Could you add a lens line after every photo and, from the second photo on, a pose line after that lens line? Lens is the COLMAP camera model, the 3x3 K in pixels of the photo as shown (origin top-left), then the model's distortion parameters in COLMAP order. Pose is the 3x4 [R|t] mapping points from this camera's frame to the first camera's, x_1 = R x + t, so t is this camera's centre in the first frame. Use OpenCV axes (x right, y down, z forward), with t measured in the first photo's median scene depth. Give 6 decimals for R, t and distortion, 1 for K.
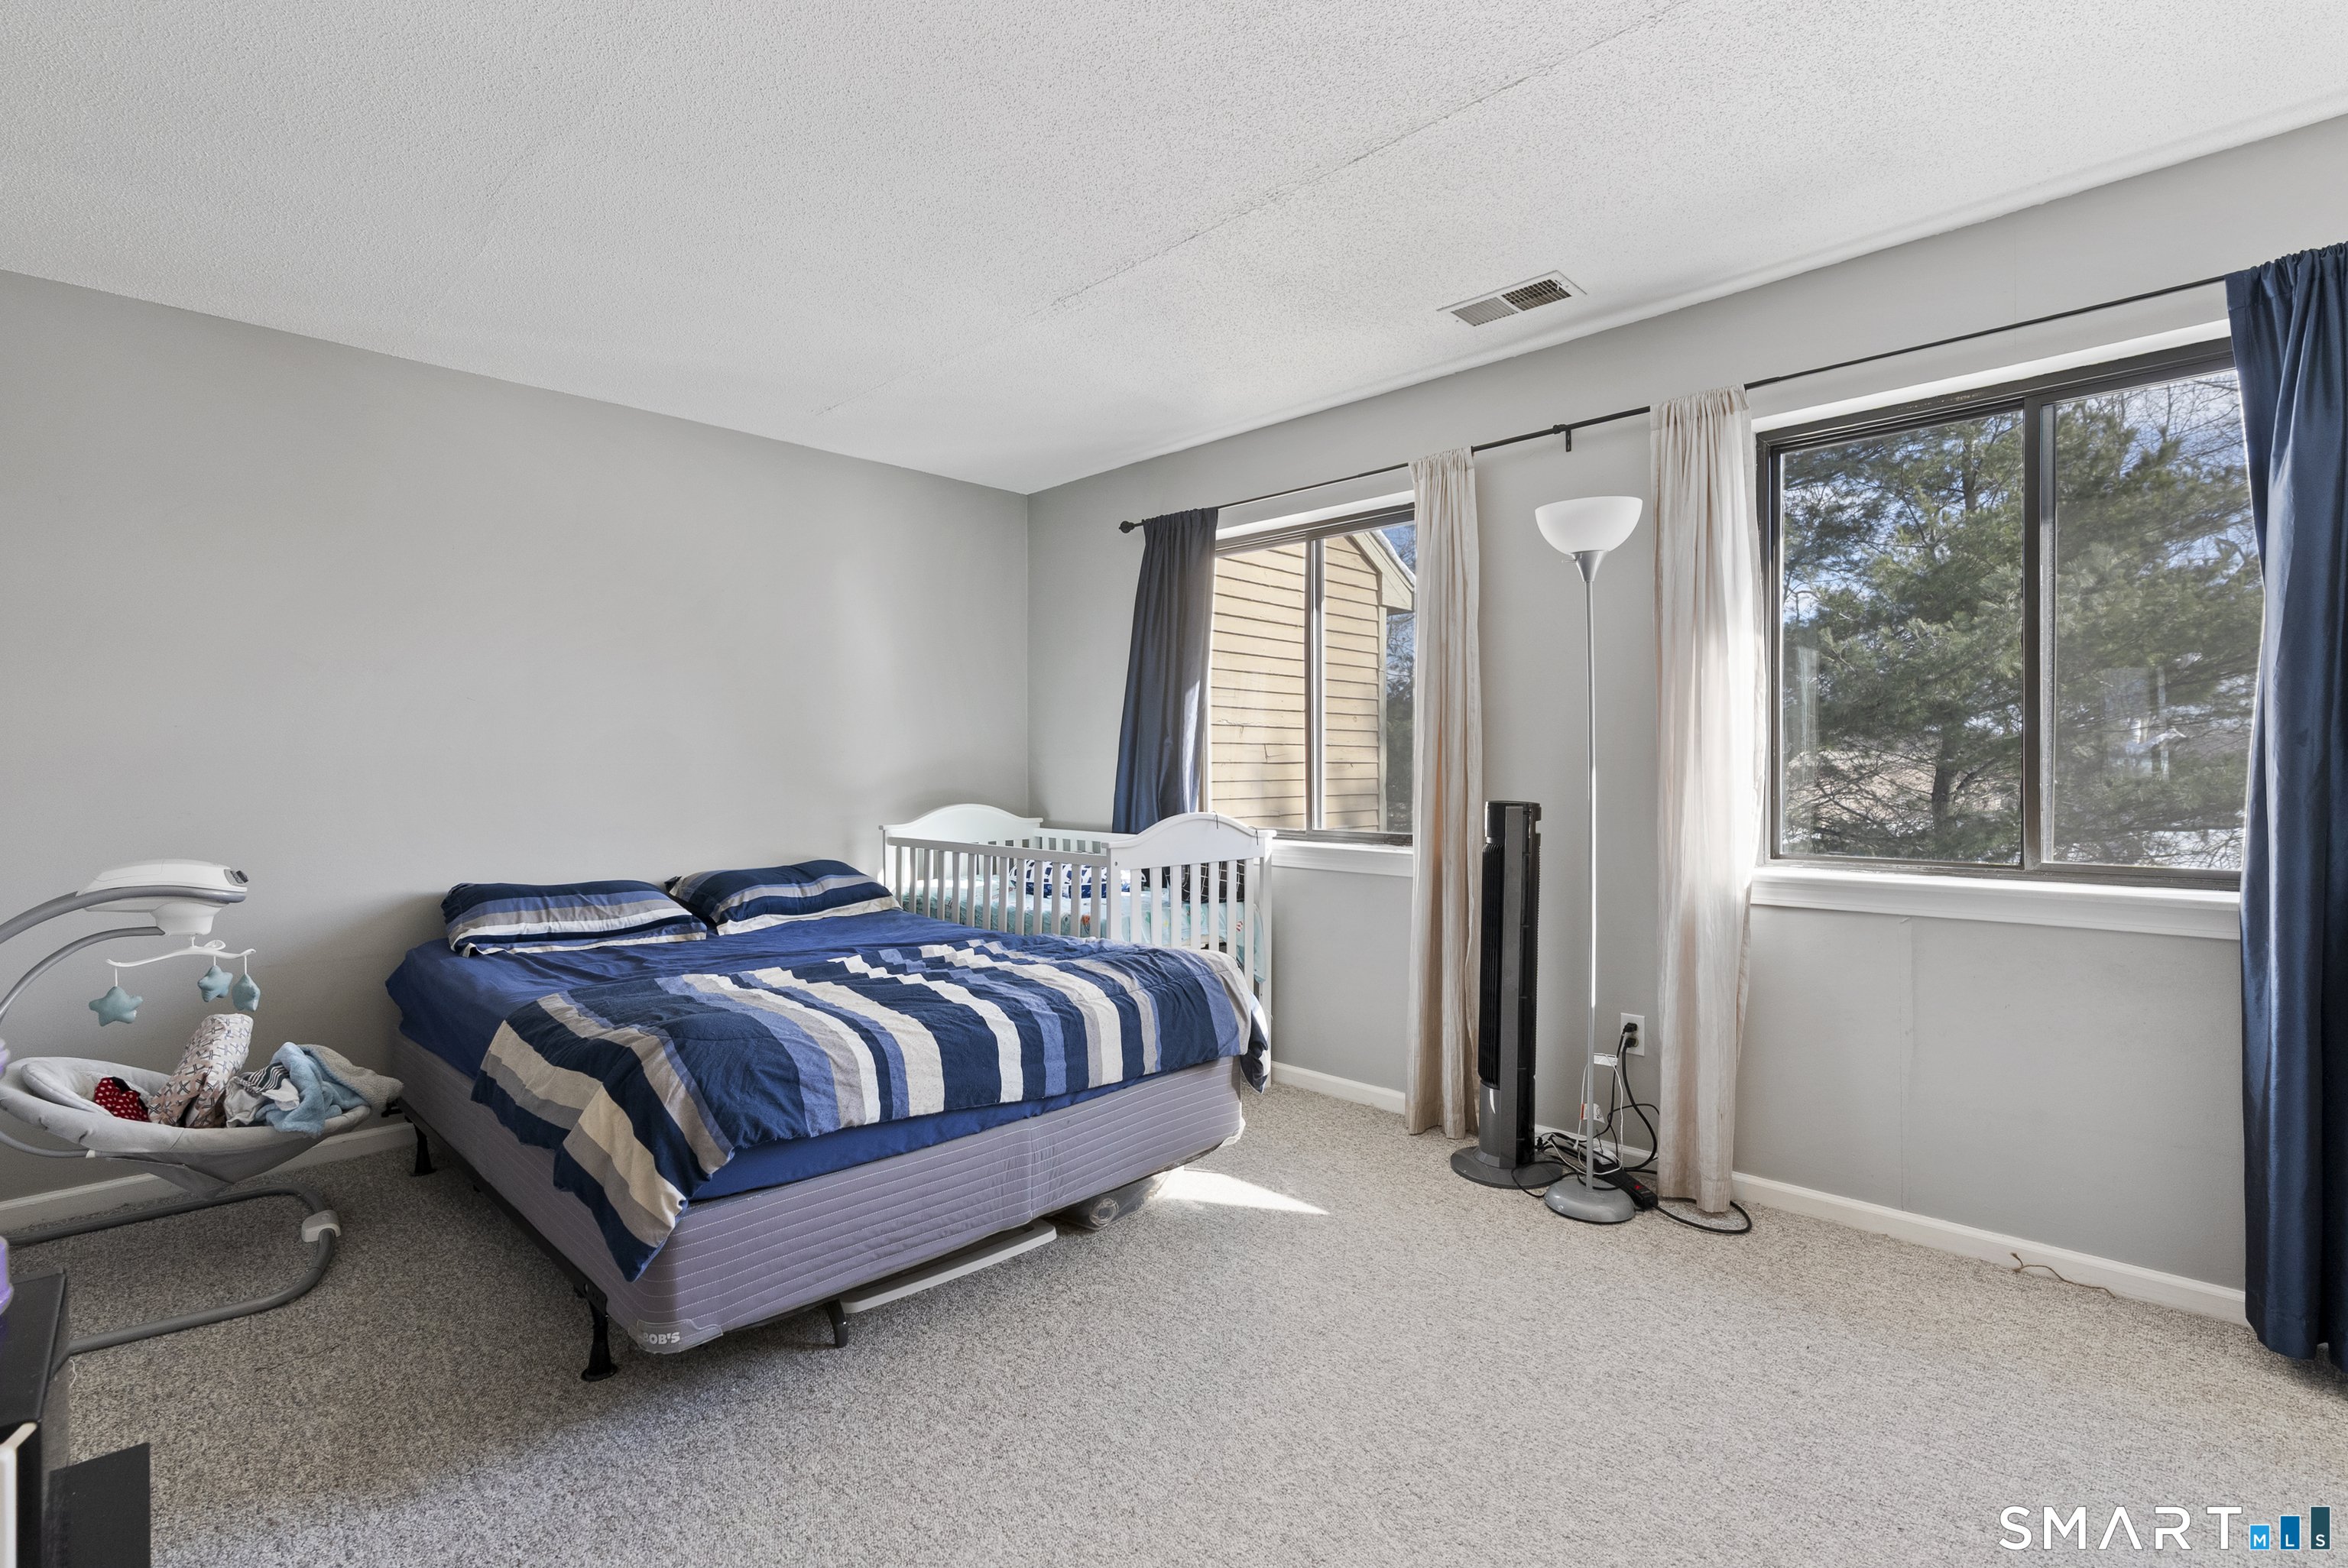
lens RADIAL K [[1083.8, 0, 1167.5], [0, 1083.8, 749.2], [0, 0, 1]] dist [-0.009869, 0.000740]
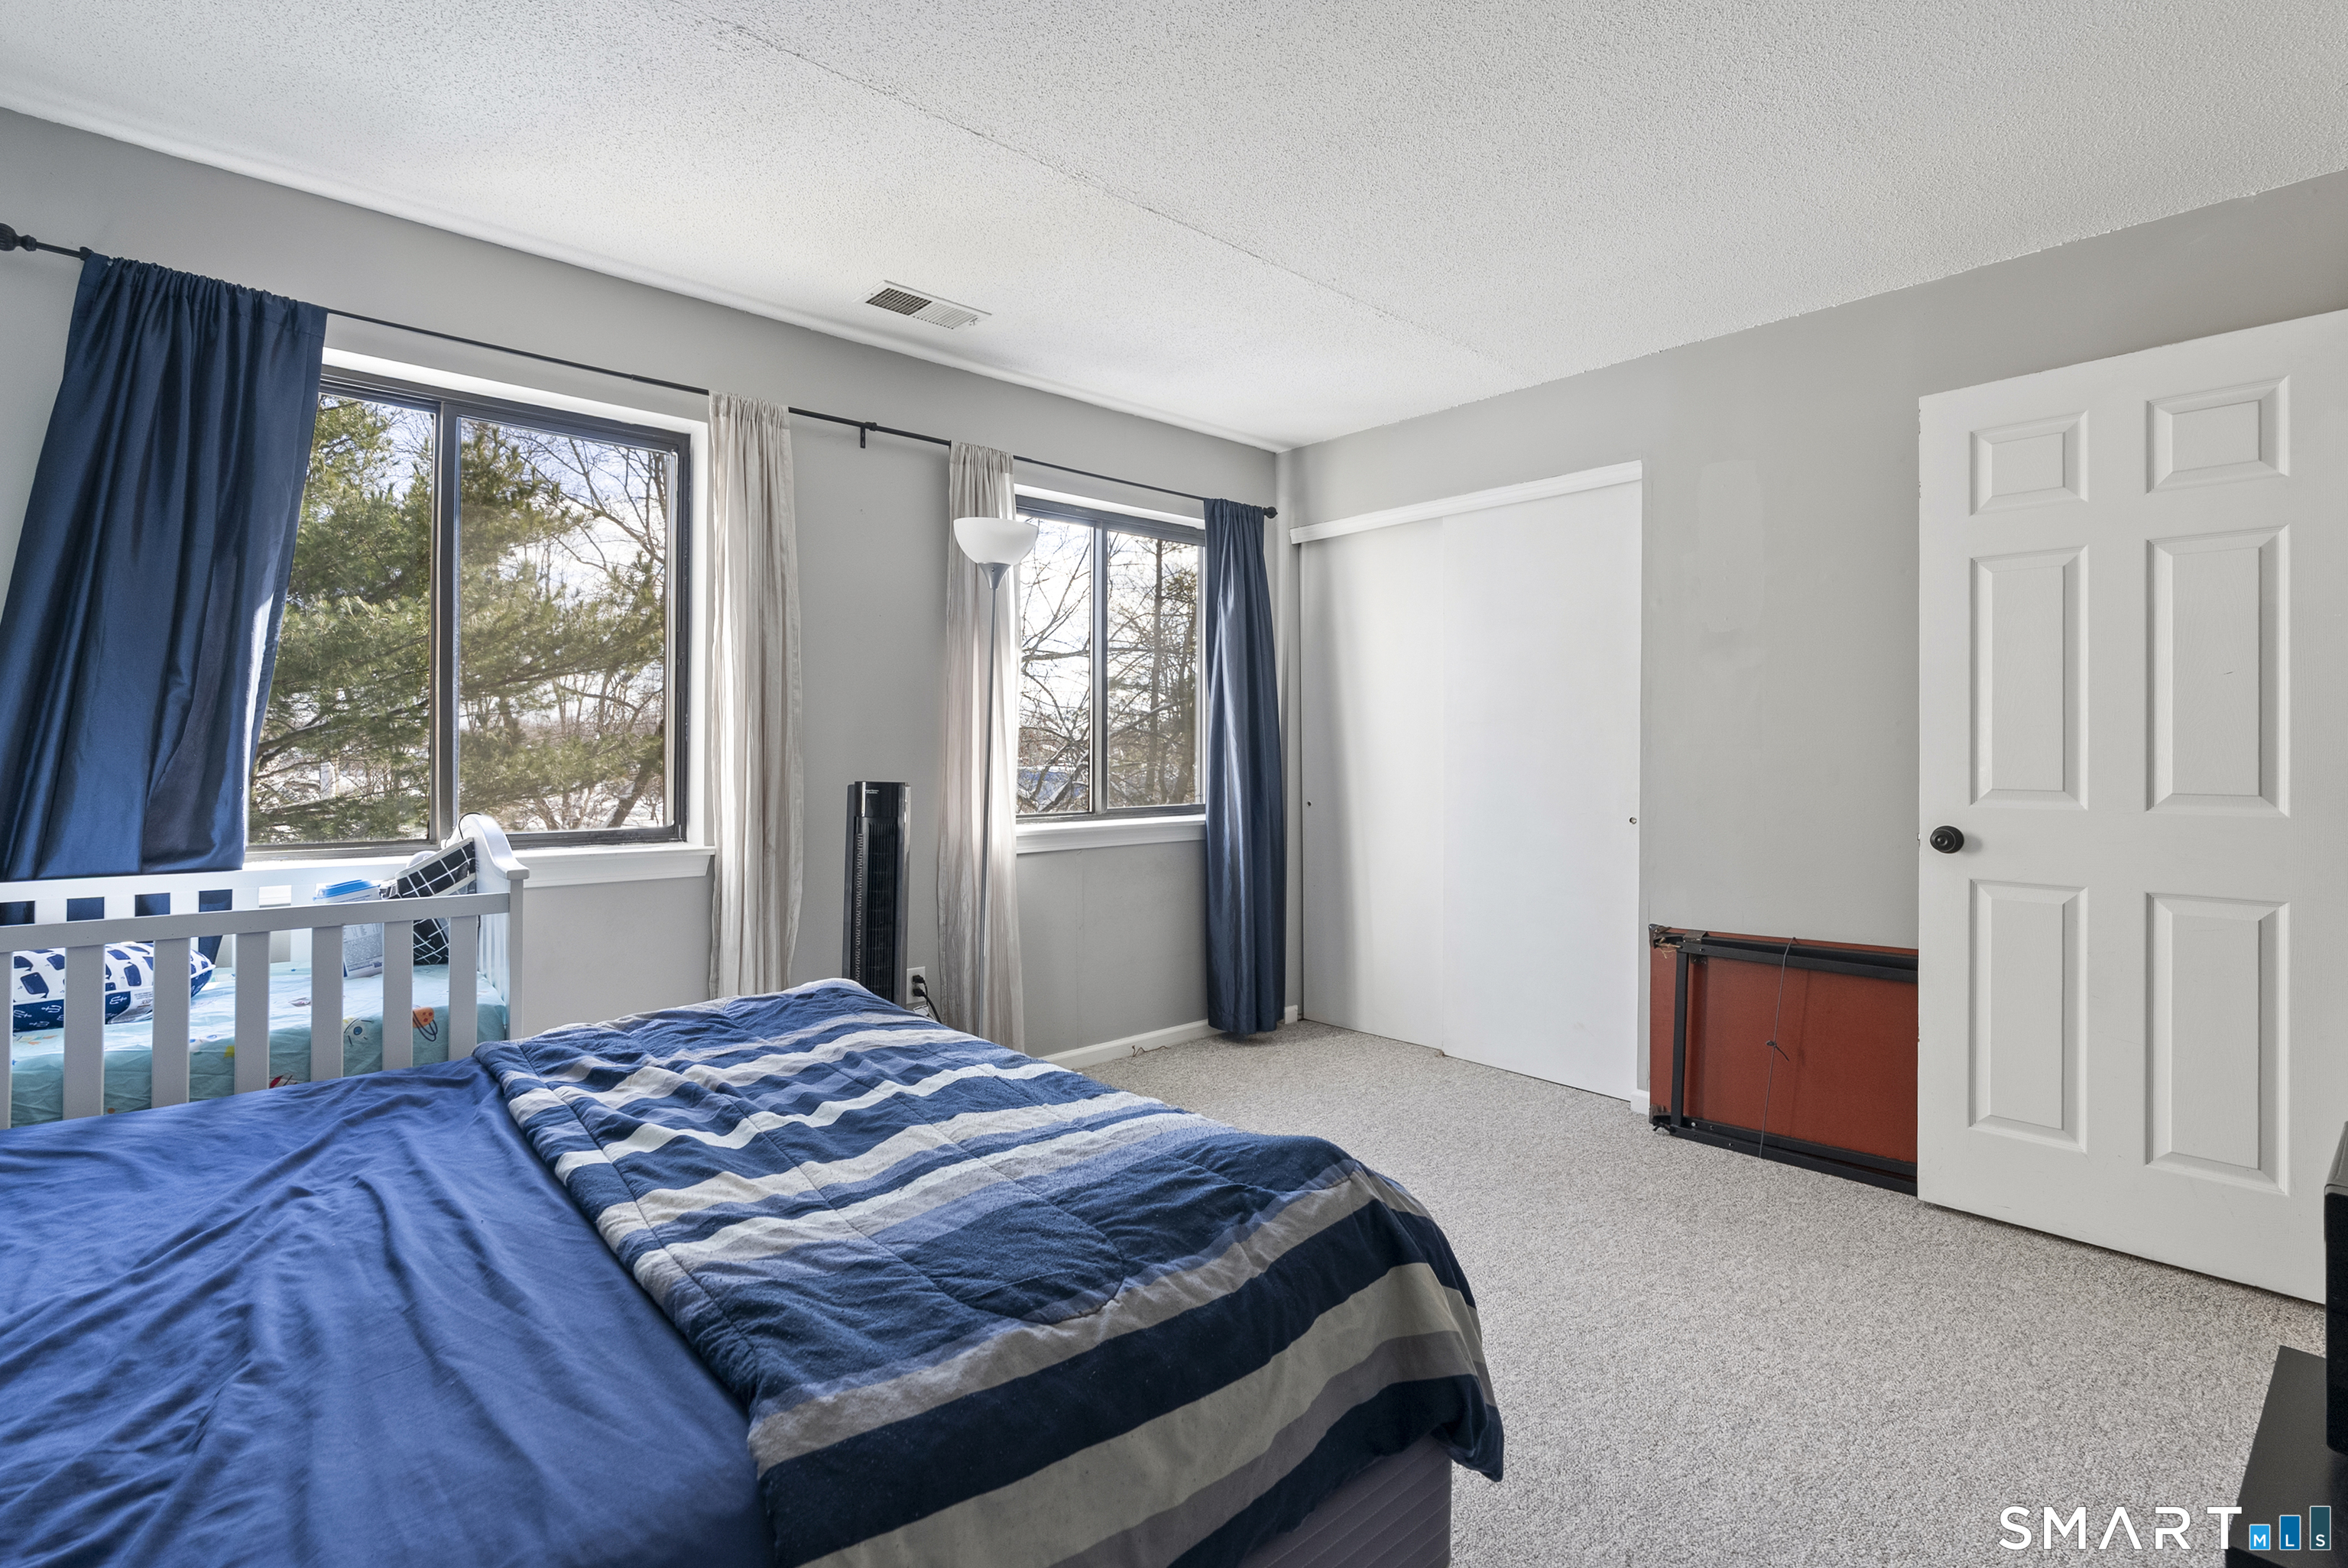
lens RADIAL K [[1083.8, 0, 1167.5], [0, 1083.8, 749.2], [0, 0, 1]] dist [-0.009869, 0.000740]
pose [[0.064720, 0.005854, 0.997886, -0.970573], [-0.017635, 0.999833, -0.004721, 0.024666], [-0.997748, -0.017292, 0.064812, 0.932782]]
